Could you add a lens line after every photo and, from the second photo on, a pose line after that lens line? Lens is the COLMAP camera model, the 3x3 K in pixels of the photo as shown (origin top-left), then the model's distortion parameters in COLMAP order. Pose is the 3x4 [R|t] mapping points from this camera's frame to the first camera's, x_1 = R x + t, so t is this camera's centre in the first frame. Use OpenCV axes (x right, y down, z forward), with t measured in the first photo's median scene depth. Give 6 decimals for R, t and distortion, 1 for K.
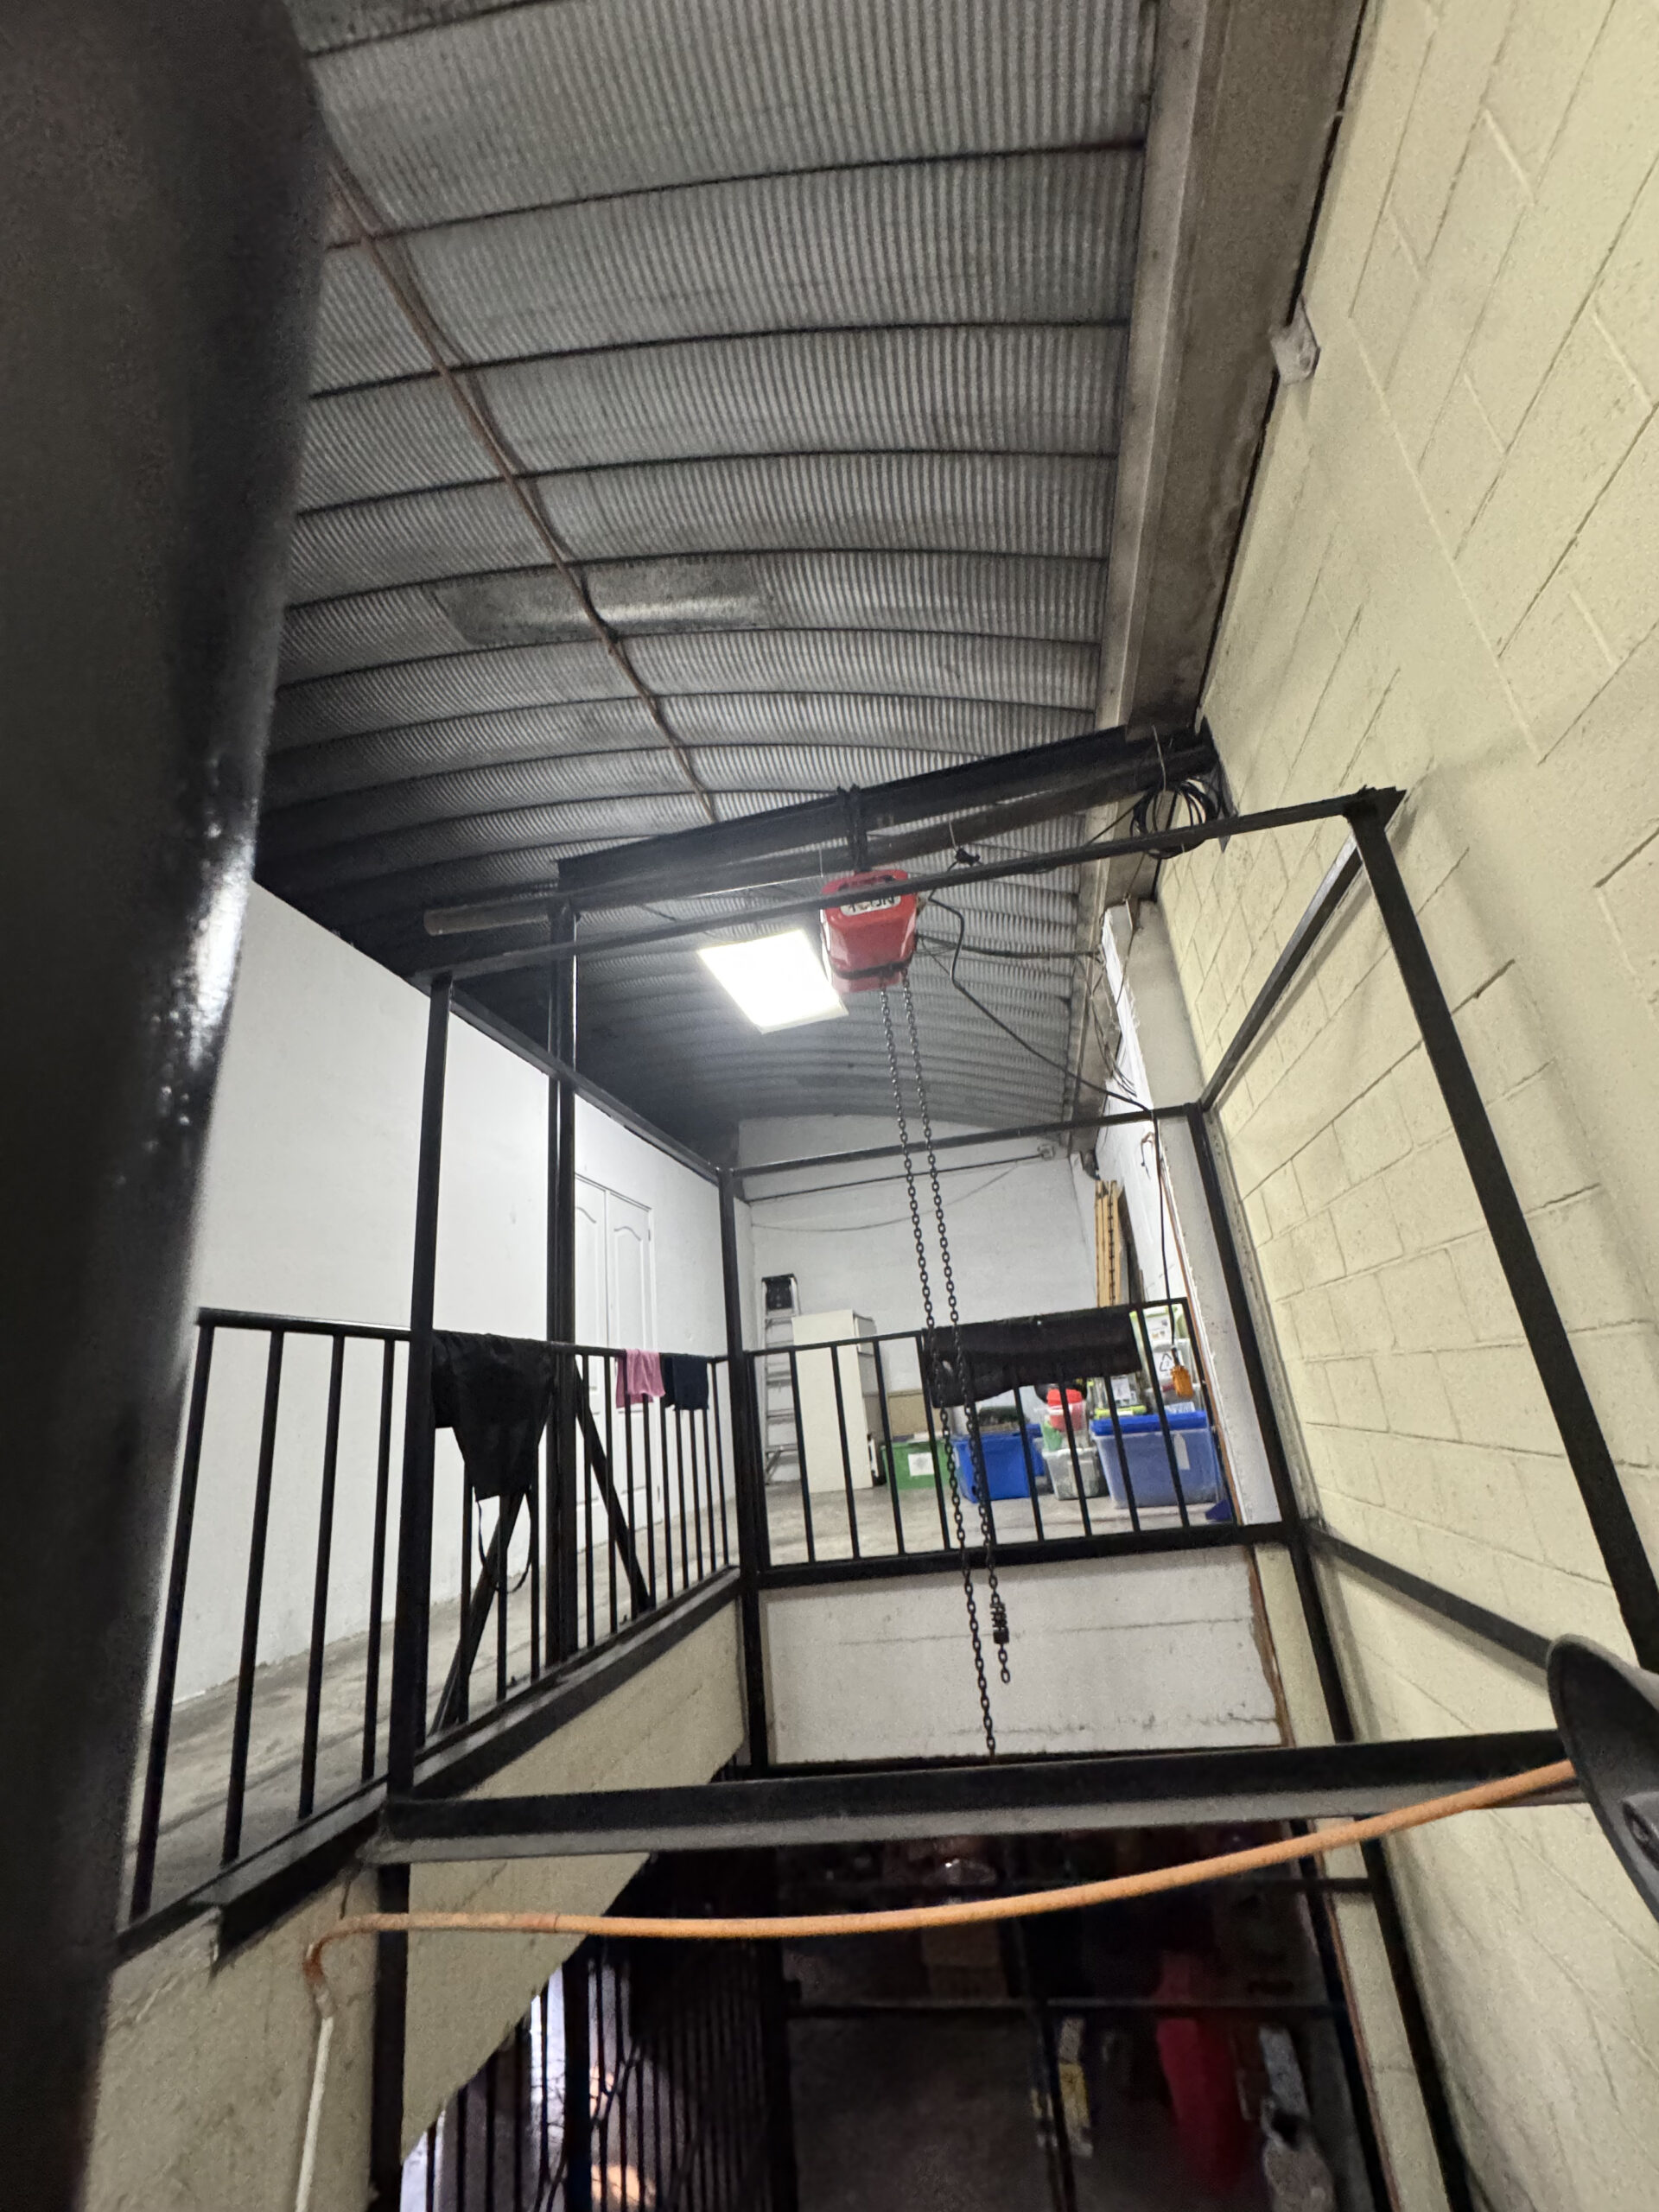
lens RADIAL K [[889.5, 0, 833.1], [0, 889.5, 1103.3], [0, 0, 1]] dist [0.000281, -0.000564]
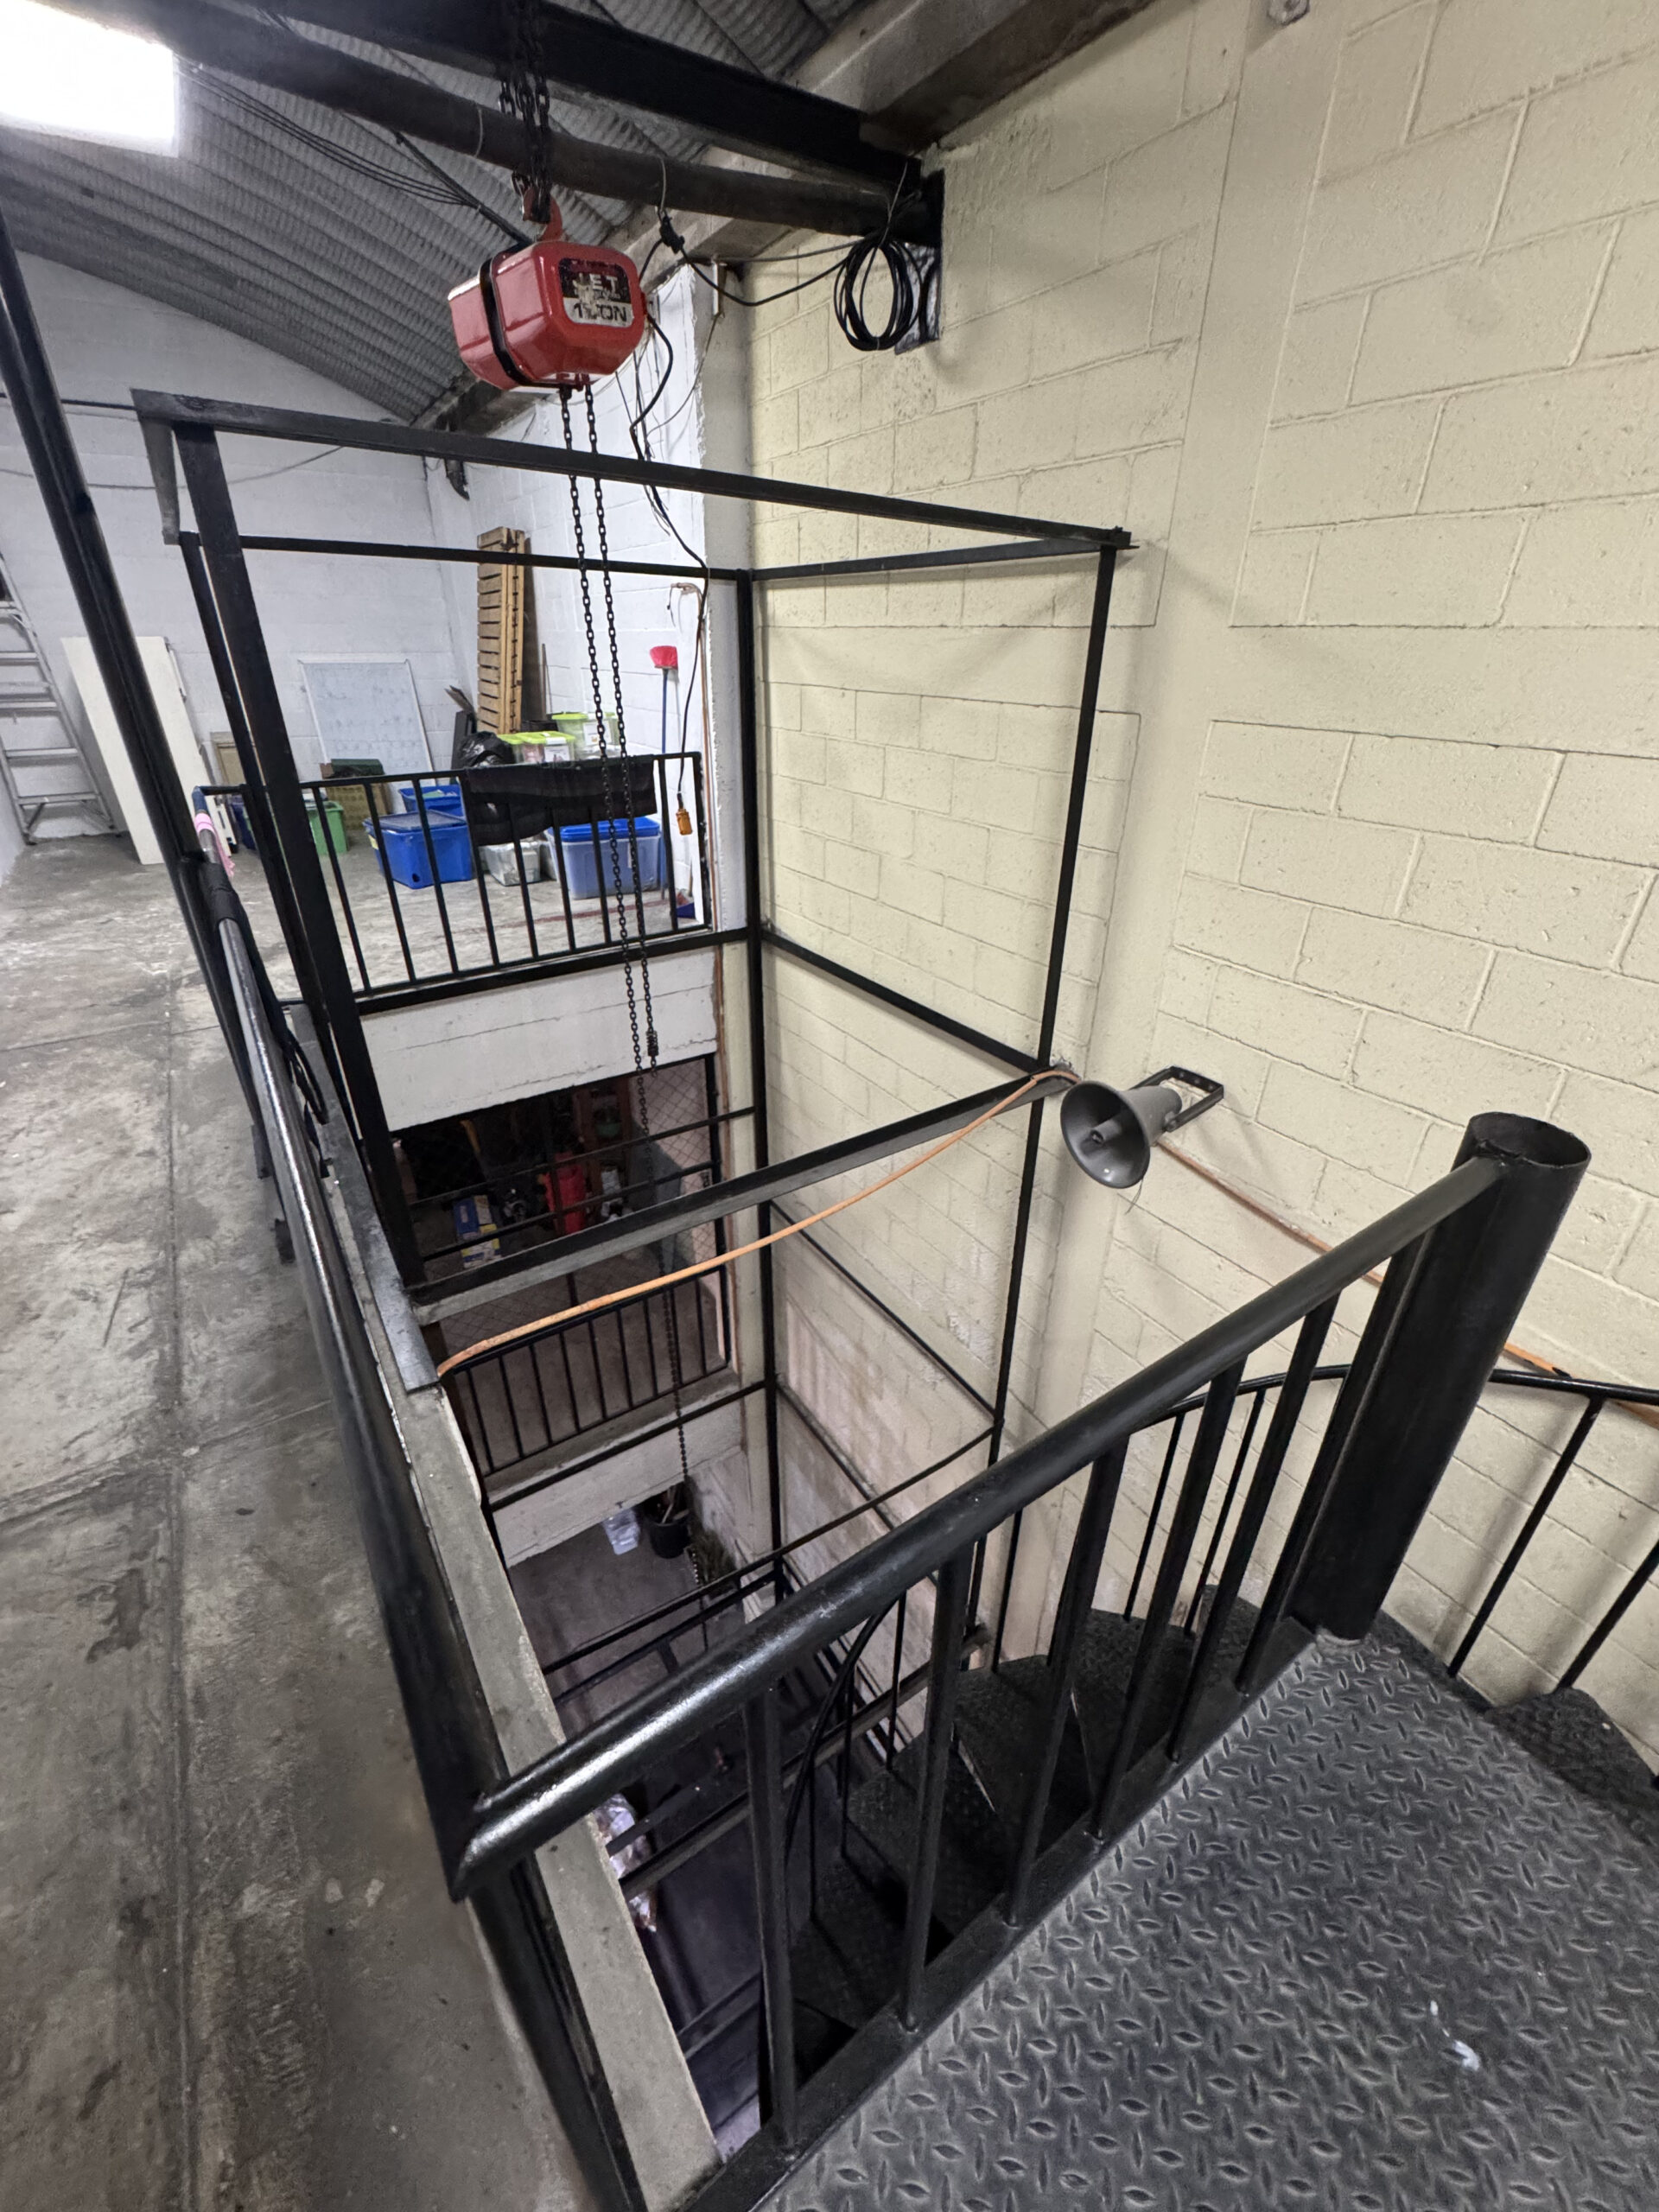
lens RADIAL K [[889.5, 0, 833.1], [0, 889.5, 1103.3], [0, 0, 1]] dist [0.000281, -0.000564]
pose [[0.687470, -0.241318, 0.684946, -0.442241], [-0.309258, 0.756095, 0.576783, -0.183202], [-0.657072, -0.608347, 0.445163, 0.088489]]
